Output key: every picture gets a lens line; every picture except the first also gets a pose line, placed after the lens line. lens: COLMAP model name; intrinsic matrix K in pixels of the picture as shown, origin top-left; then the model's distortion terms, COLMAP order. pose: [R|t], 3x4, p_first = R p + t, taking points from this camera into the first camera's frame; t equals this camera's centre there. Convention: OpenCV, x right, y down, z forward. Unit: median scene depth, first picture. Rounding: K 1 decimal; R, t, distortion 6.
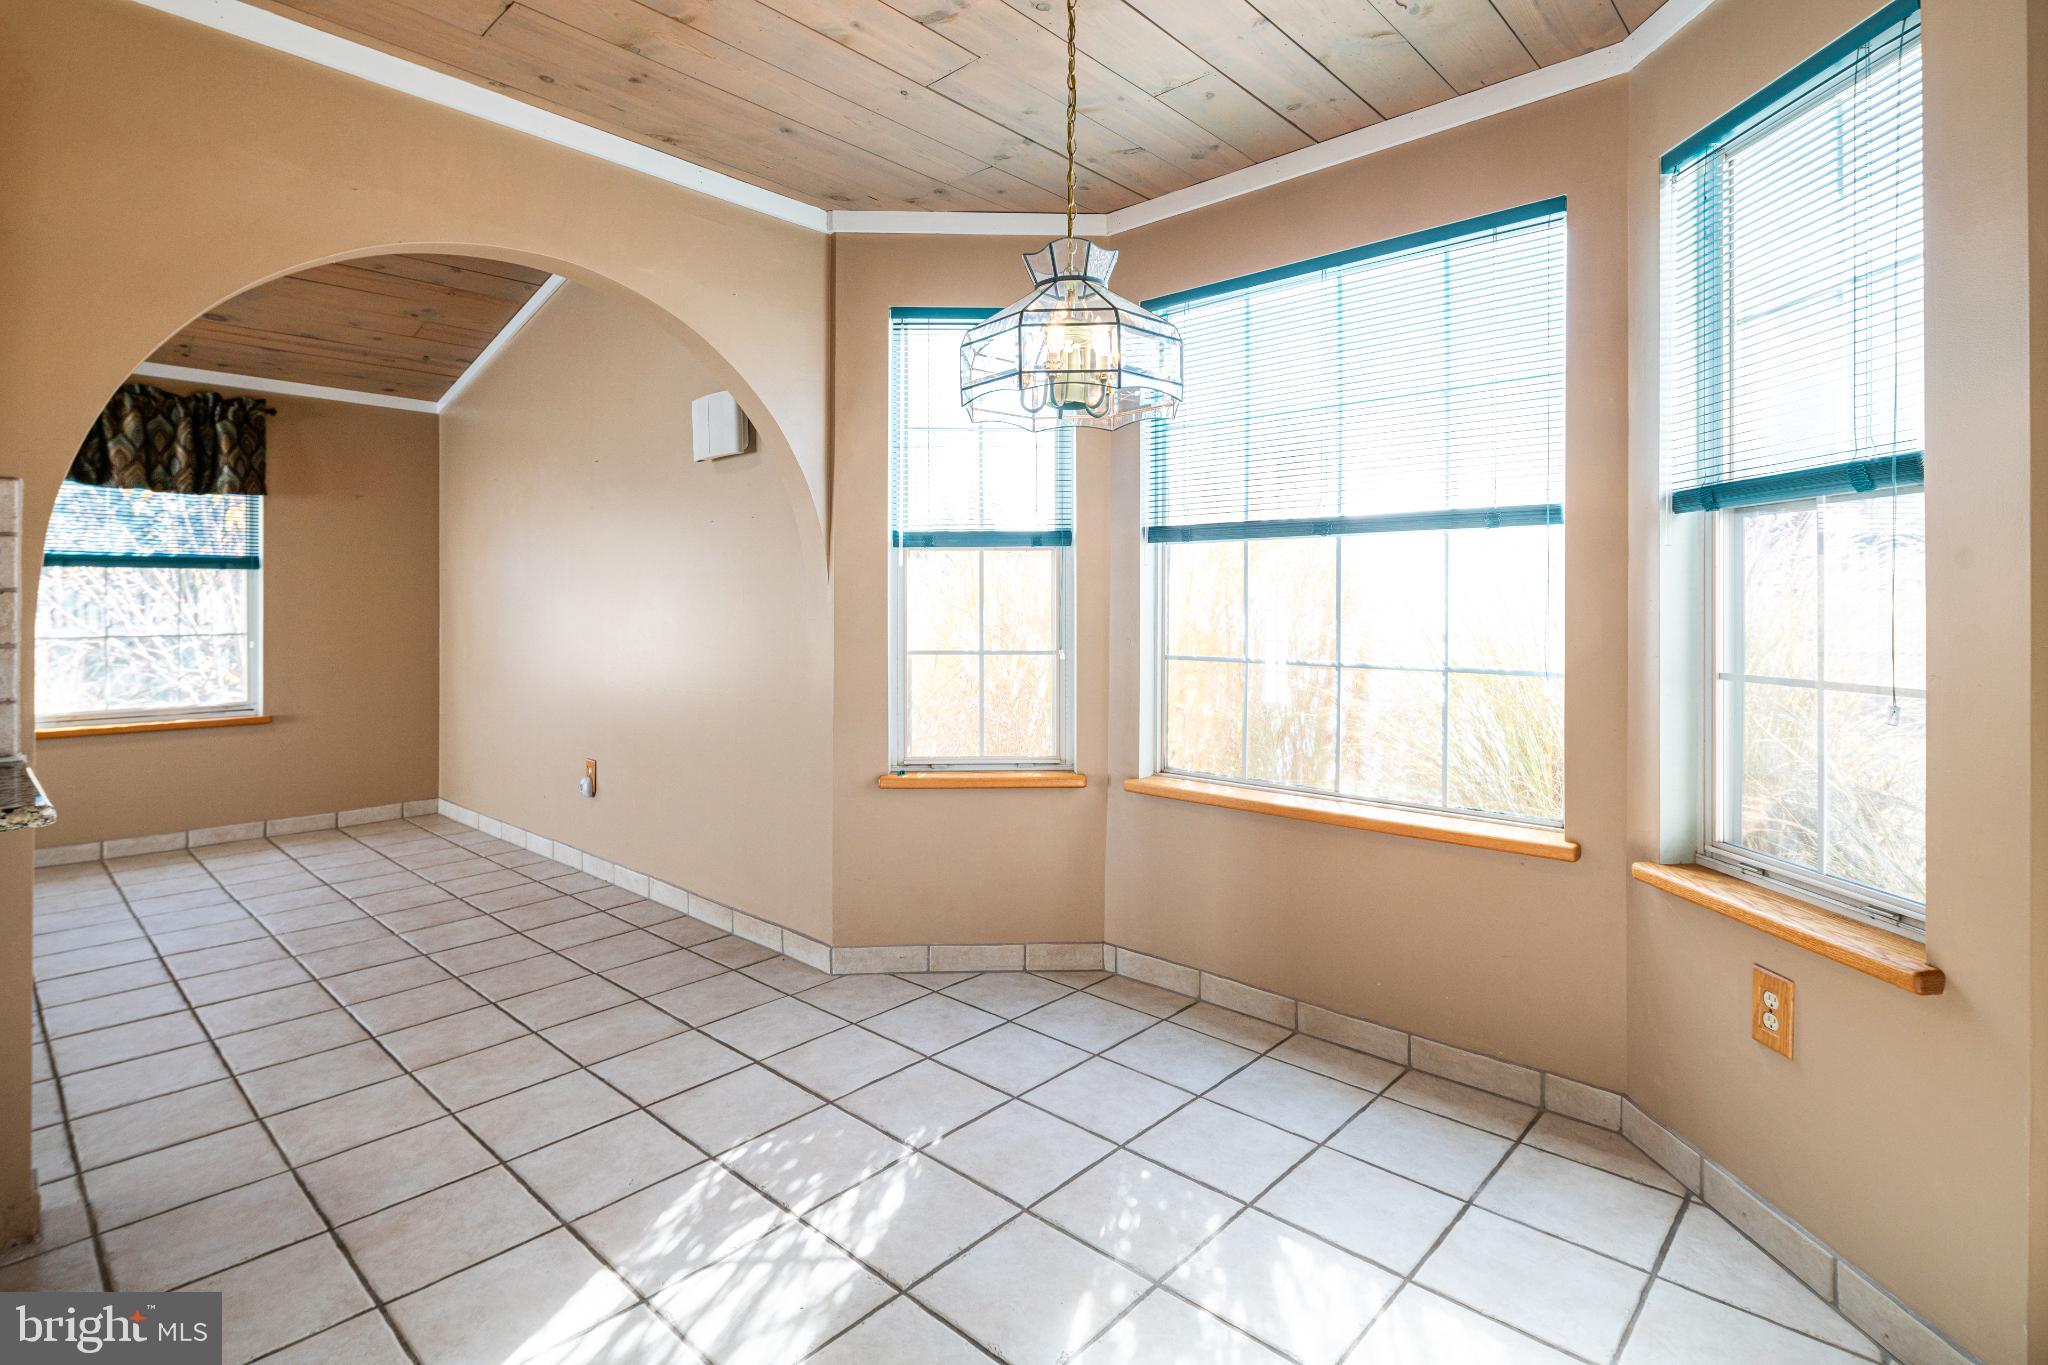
lens RADIAL K [[1008.2, 0, 1021.3], [0, 1008.2, 609.3], [0, 0, 1]] dist [0.000315, -0.000106]
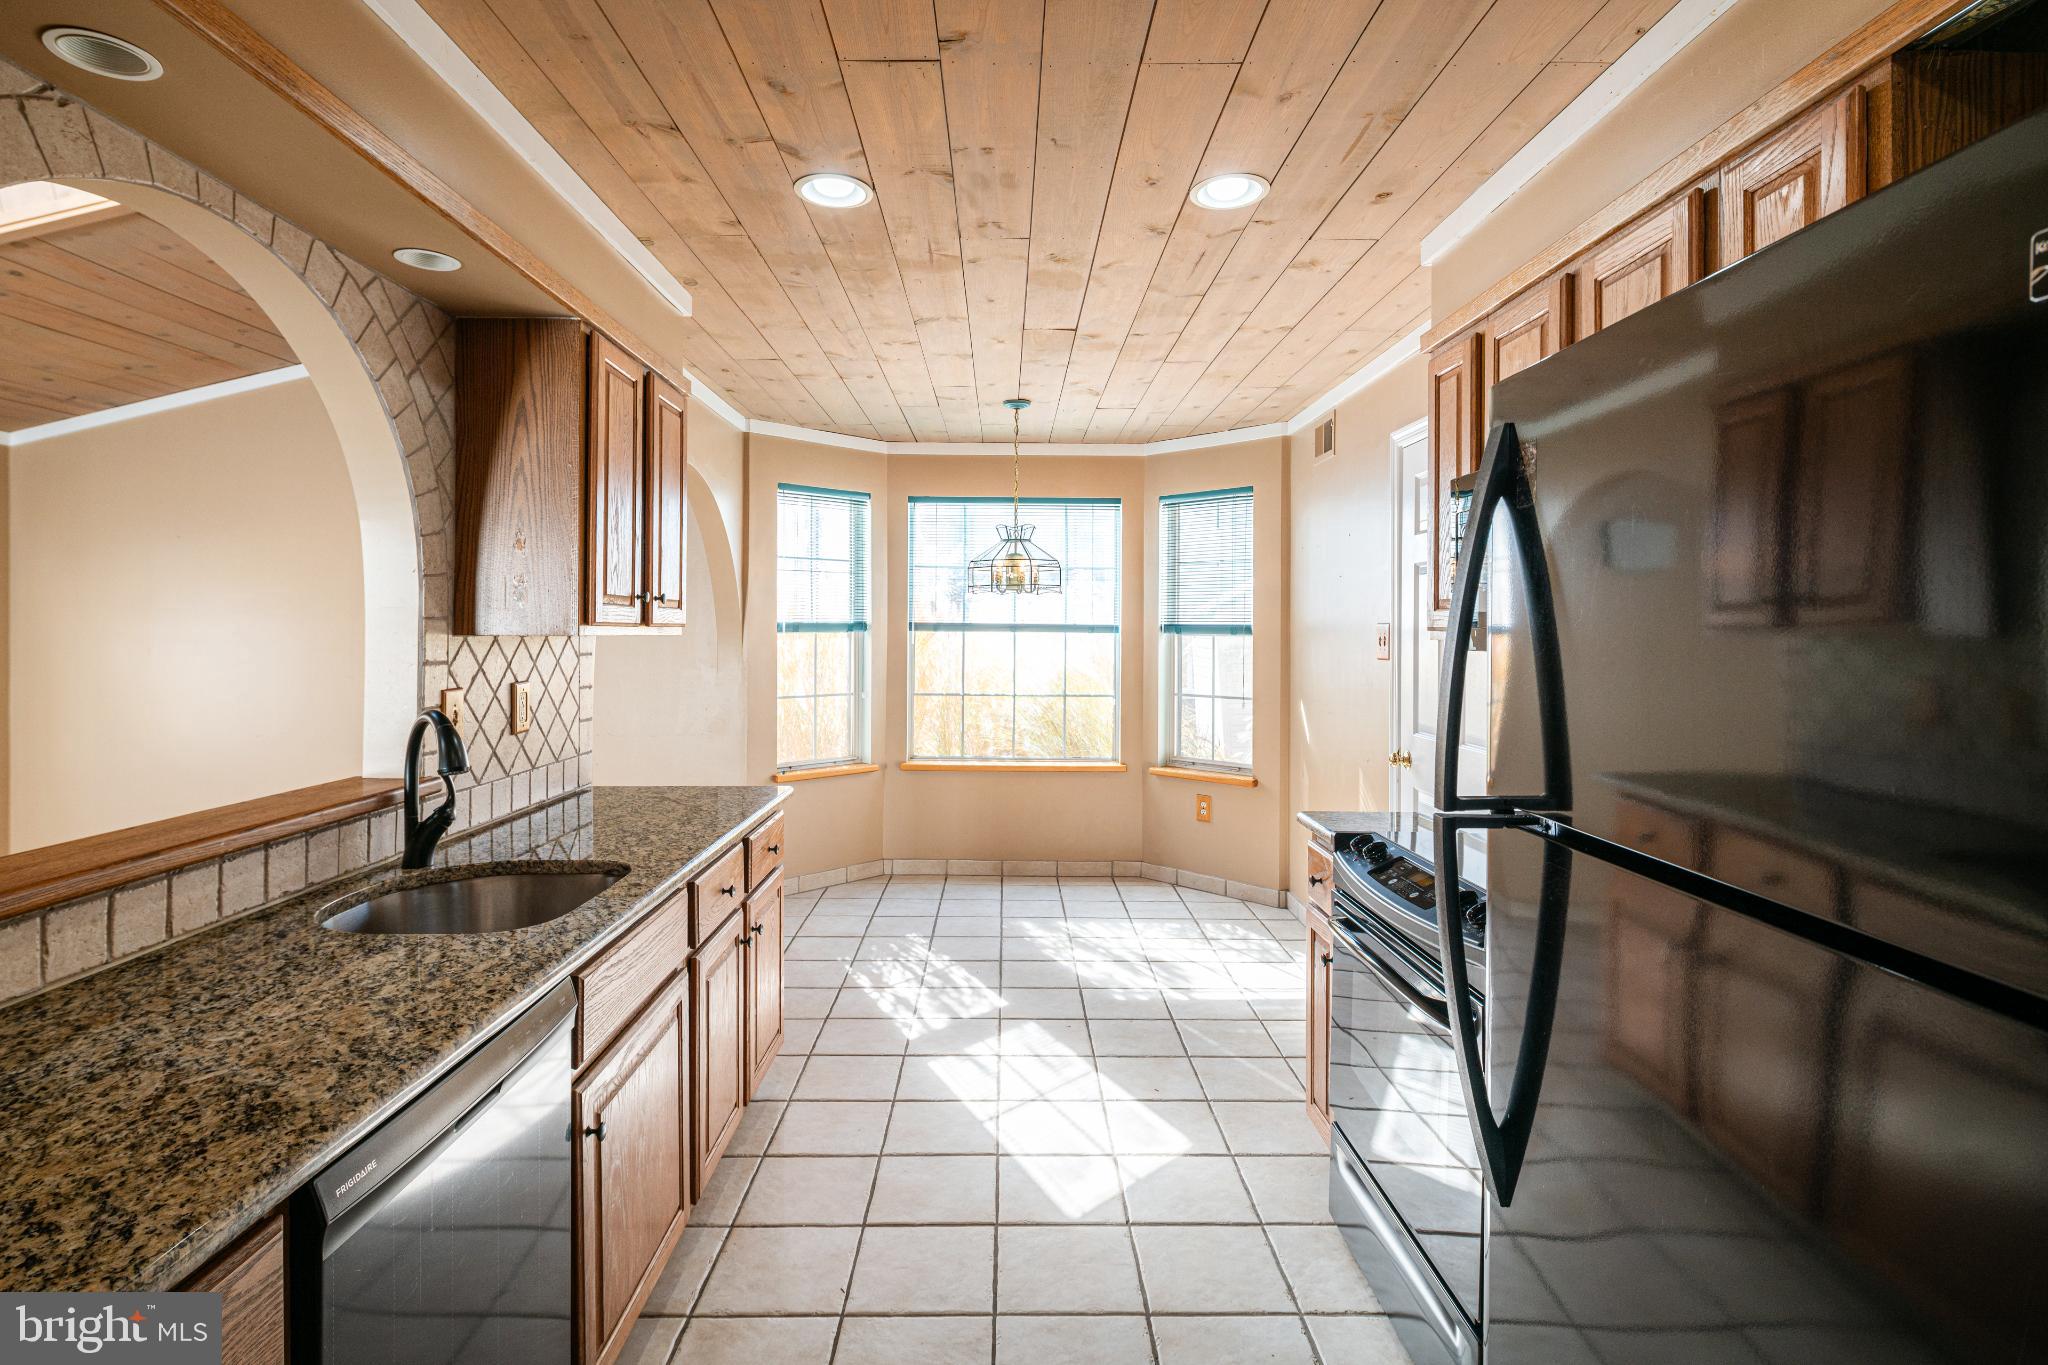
lens RADIAL K [[984.8, 0, 1021.1], [0, 984.8, 638.0], [0, 0, 1]] dist [-0.000010, -0.000128]
pose [[0.718422, 0.001223, 0.695606, -0.958592], [-0.004299, 0.999987, 0.002681, -0.059658], [-0.695594, -0.004916, 0.718418, -0.401973]]
